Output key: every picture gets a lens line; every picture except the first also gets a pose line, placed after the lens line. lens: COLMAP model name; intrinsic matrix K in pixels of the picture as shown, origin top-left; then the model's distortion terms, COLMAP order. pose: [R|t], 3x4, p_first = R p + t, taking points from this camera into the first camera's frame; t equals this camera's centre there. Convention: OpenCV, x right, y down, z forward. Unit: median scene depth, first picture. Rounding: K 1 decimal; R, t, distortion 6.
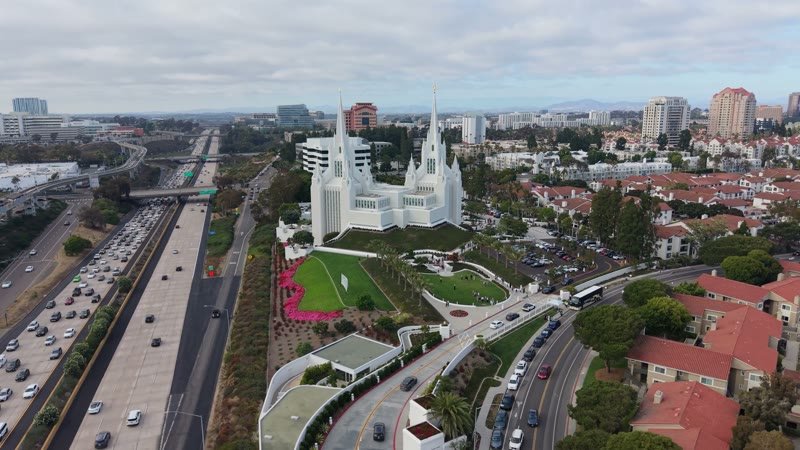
lens RADIAL K [[572.3, 0, 400.0], [0, 572.3, 225.0], [0, 0, 1]] dist [0.039063, -0.065247]
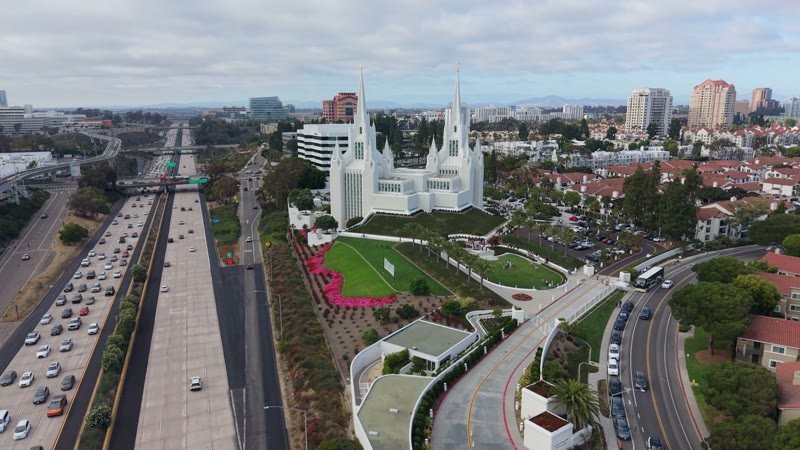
lens RADIAL K [[572.3, 0, 400.0], [0, 572.3, 225.0], [0, 0, 1]] dist [0.039063, -0.065247]
pose [[0.998362, -0.007447, 0.056725, -0.097440], [0.007039, 0.999948, 0.007392, 0.018979], [-0.056777, -0.006980, 0.998362, 0.052645]]
